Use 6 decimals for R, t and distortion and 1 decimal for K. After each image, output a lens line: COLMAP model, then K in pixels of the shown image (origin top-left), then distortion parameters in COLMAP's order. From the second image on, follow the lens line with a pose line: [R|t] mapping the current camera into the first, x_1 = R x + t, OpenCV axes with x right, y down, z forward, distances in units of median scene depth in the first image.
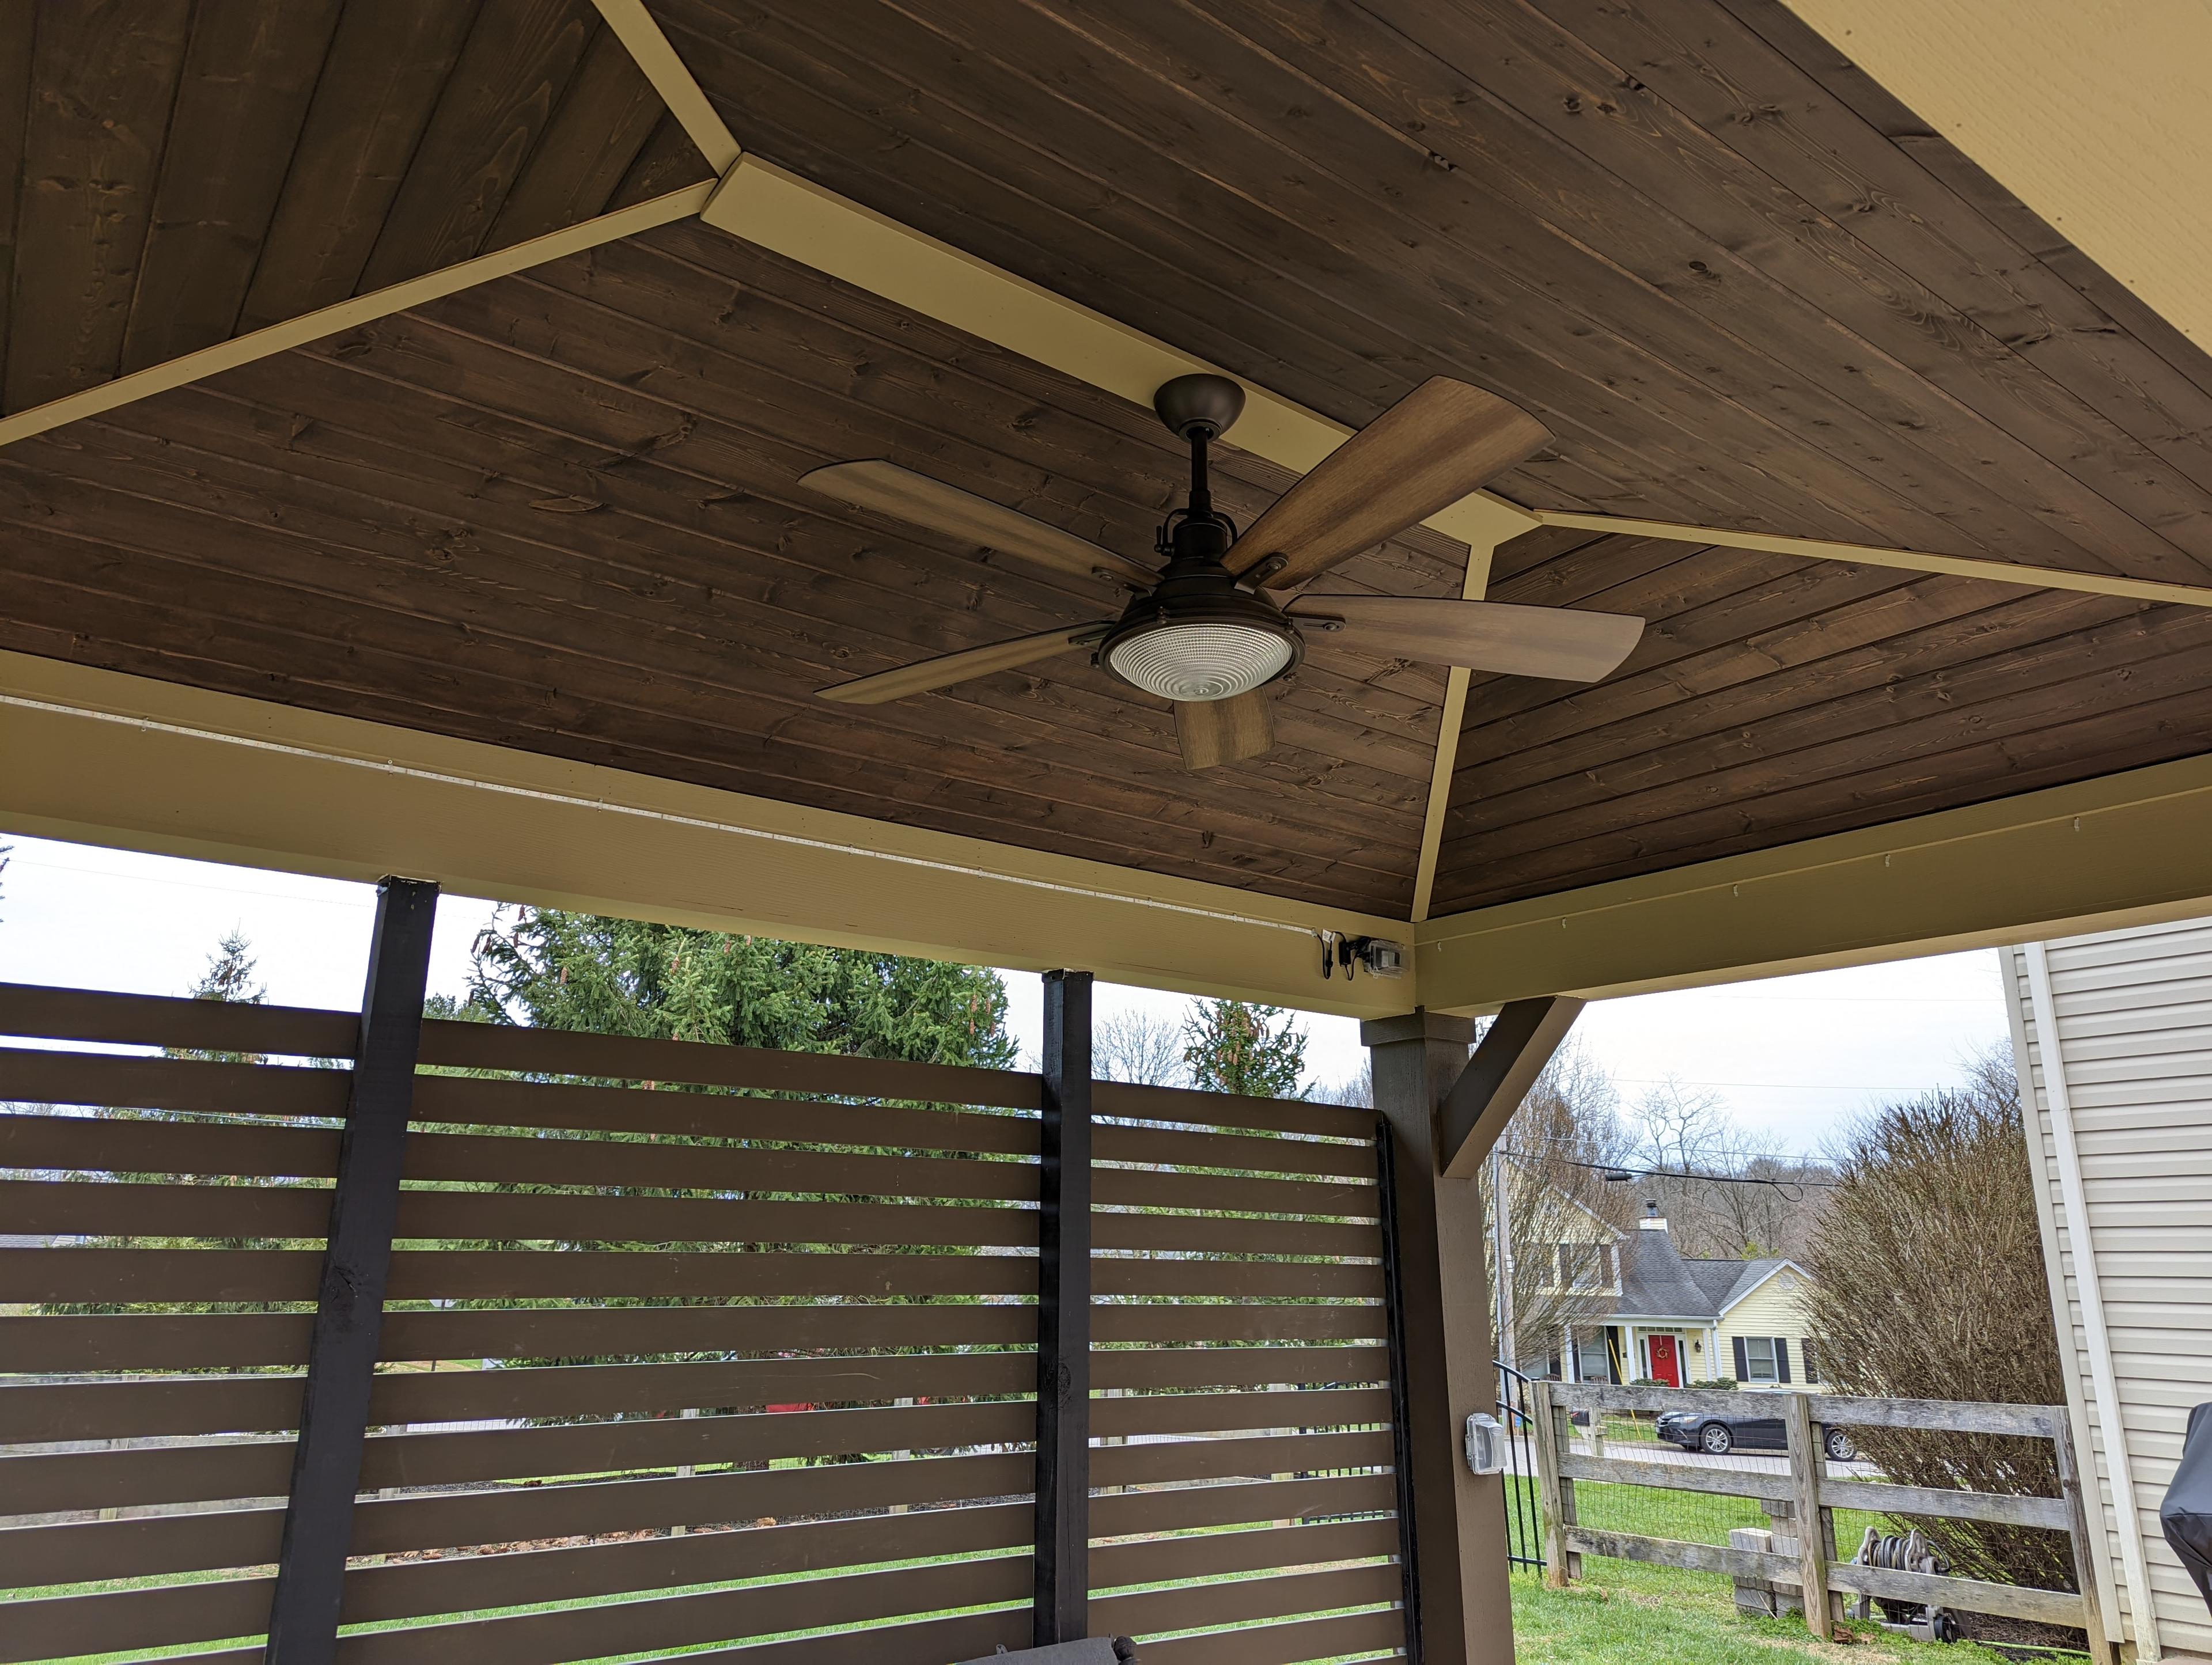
lens RADIAL K [[1542.0, 0, 1095.4], [0, 1542.0, 815.7], [0, 0, 1]] dist [0.067682, -0.037526]
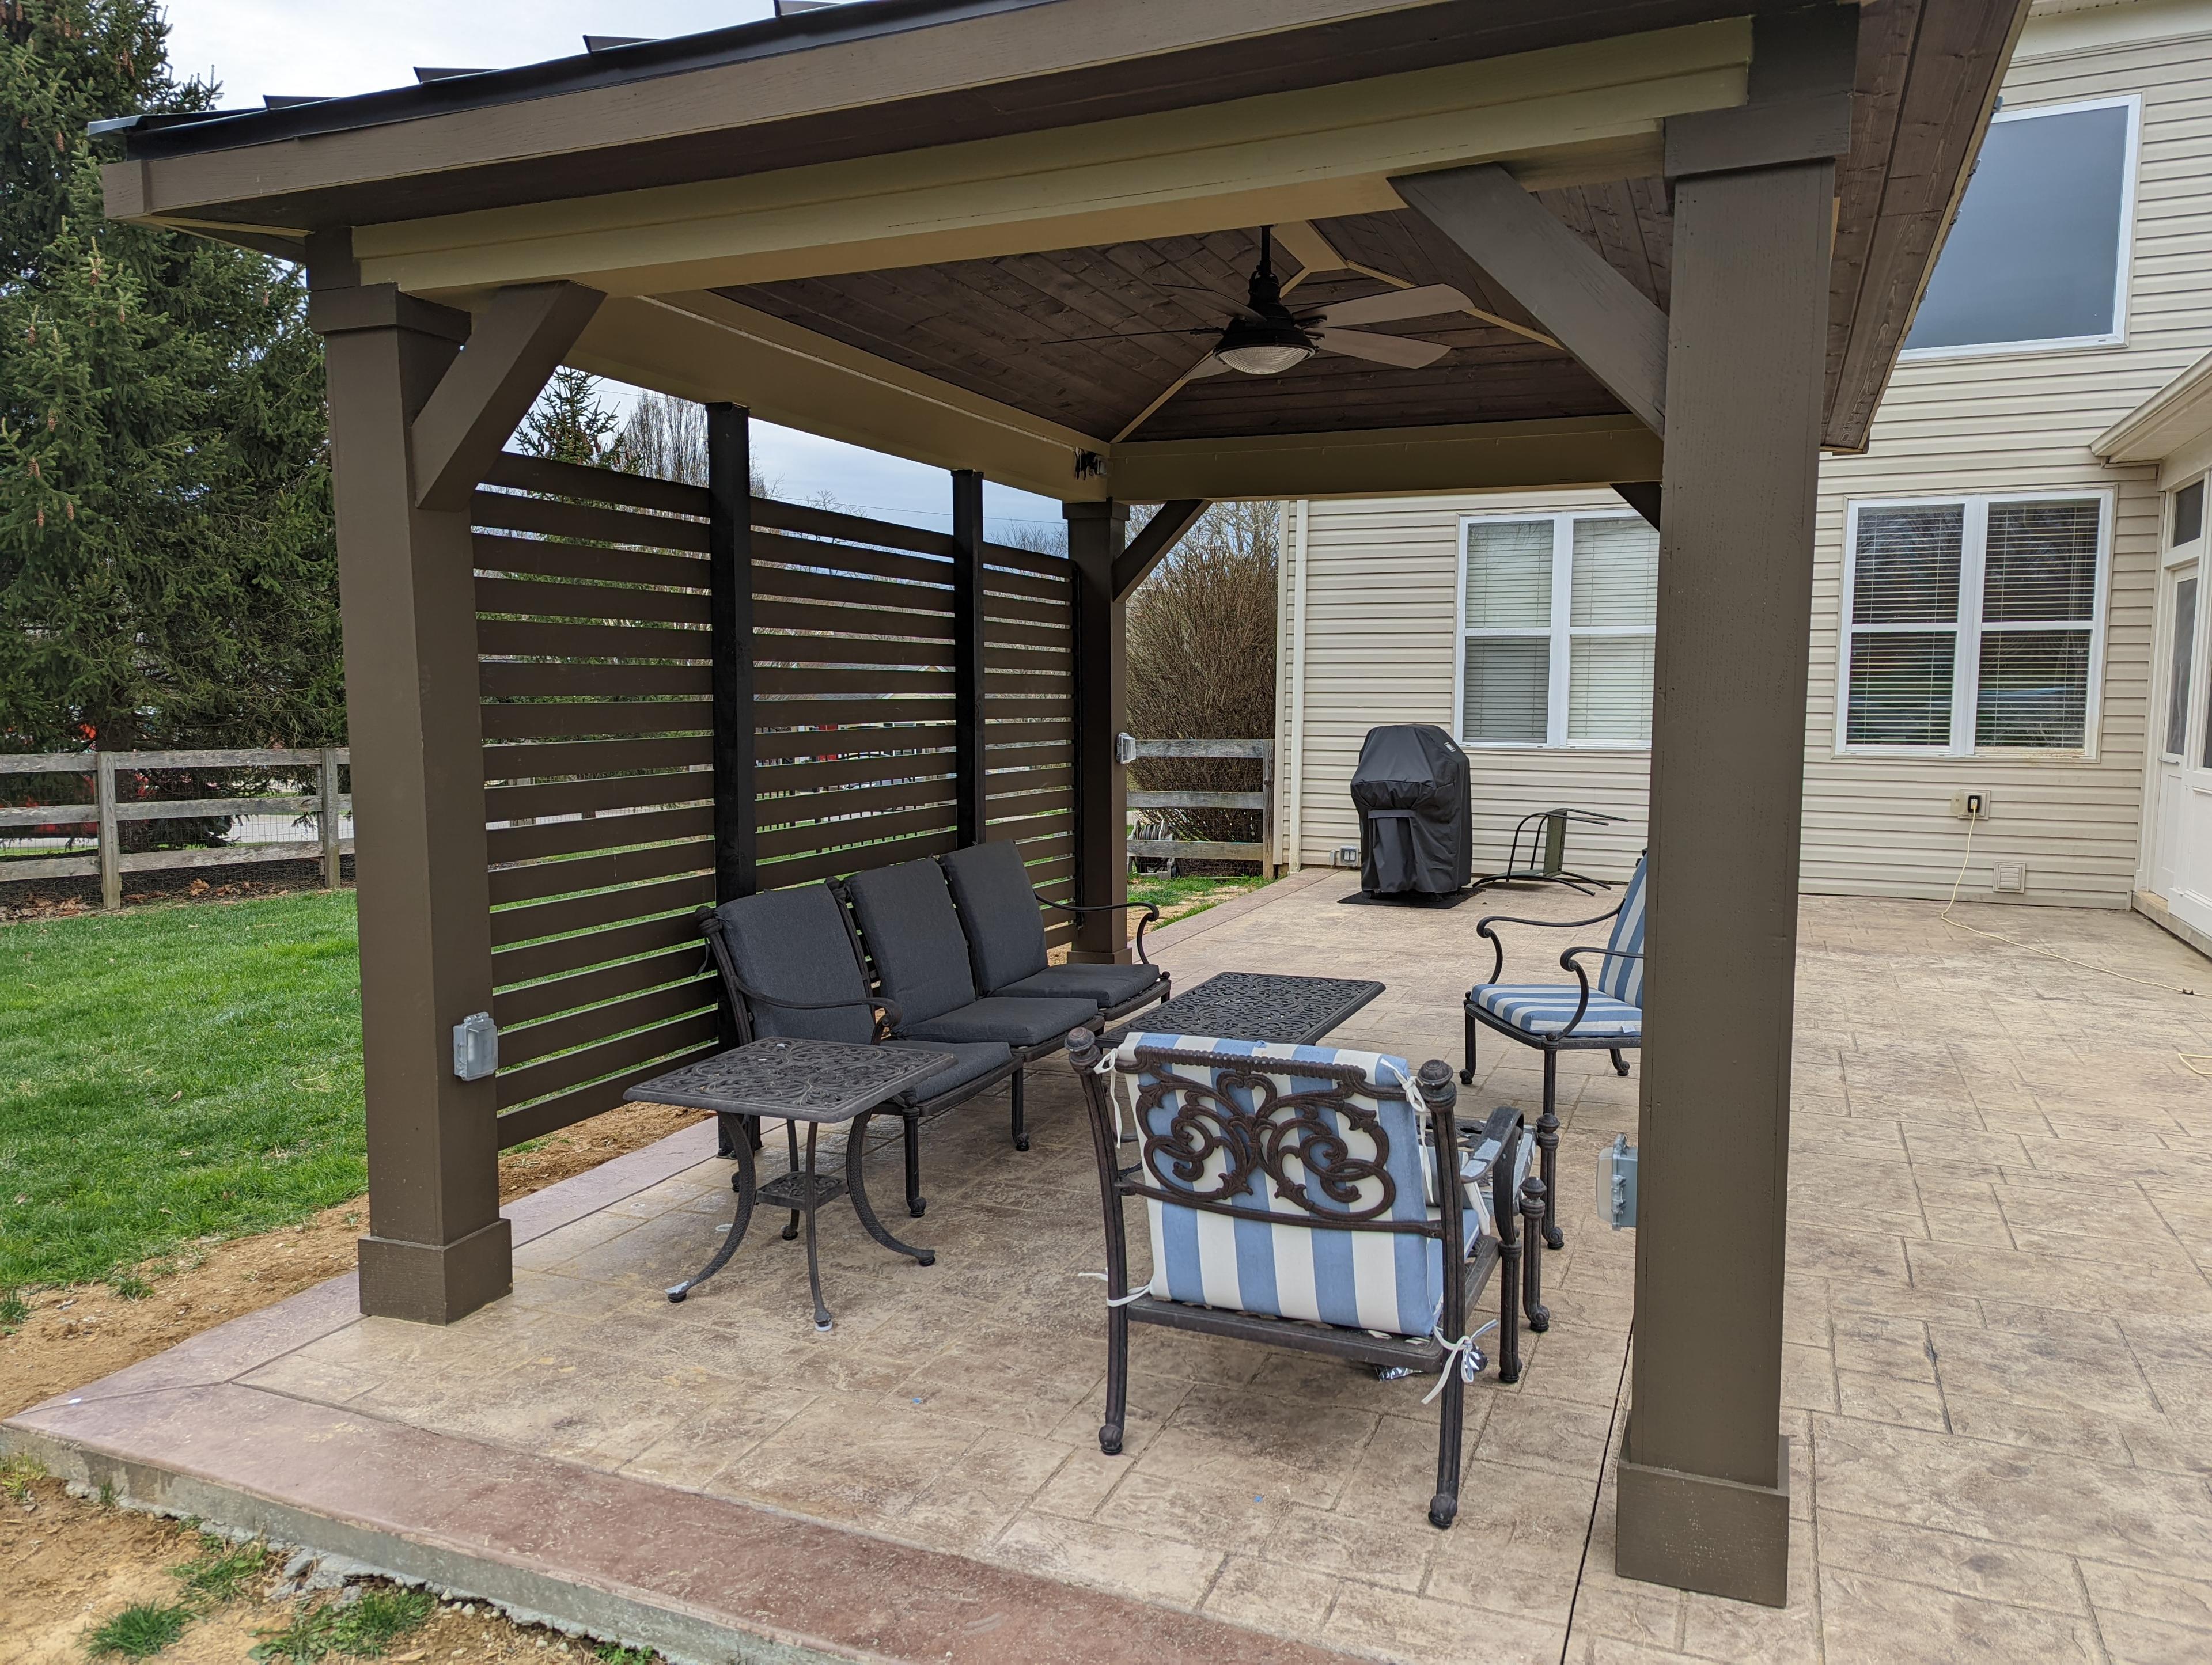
lens RADIAL K [[1542.0, 0, 1095.4], [0, 1542.0, 815.7], [0, 0, 1]] dist [0.067682, -0.037526]
pose [[0.864090, -0.046162, 0.501216, -0.379028], [-0.140981, 0.933730, 0.329047, -0.057723], [-0.483190, -0.354988, 0.800319, -0.239397]]
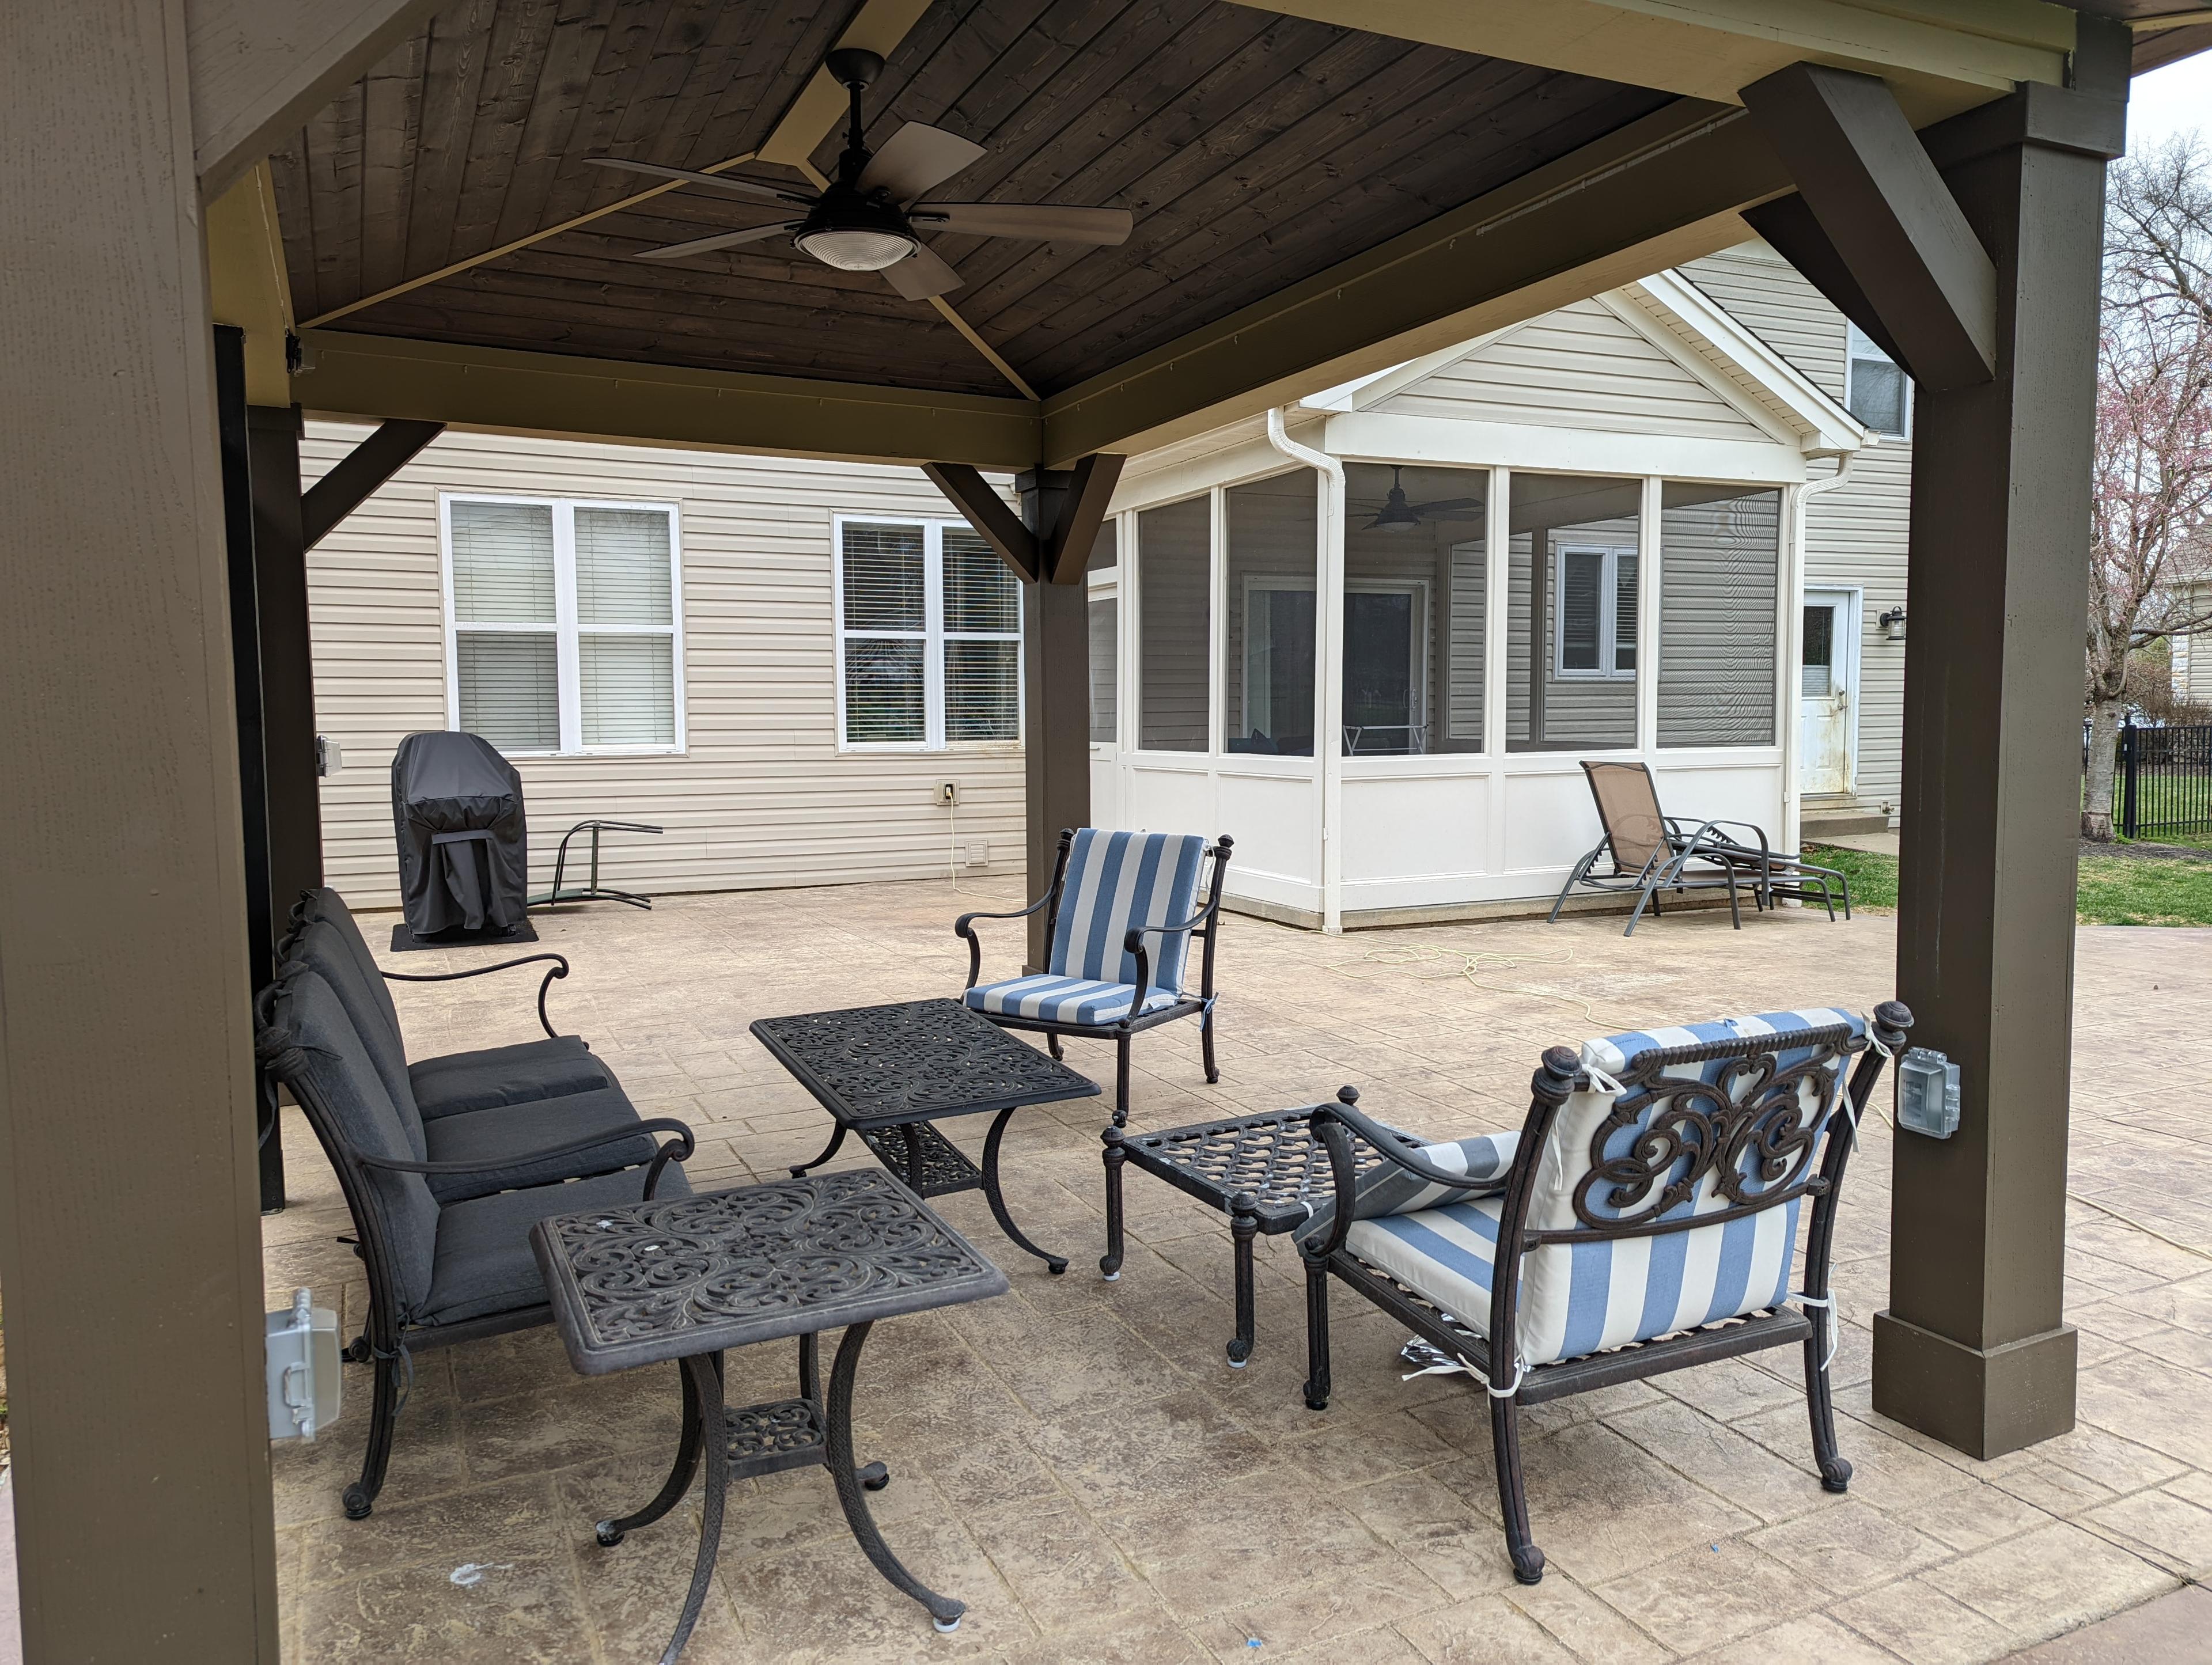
lens RADIAL K [[1542.0, 0, 1095.4], [0, 1542.0, 815.7], [0, 0, 1]] dist [0.067682, -0.037526]
pose [[0.196014, -0.078271, 0.977472, -0.502782], [-0.270751, 0.953740, 0.130665, 0.062993], [-0.942482, -0.290263, 0.165755, 0.104517]]
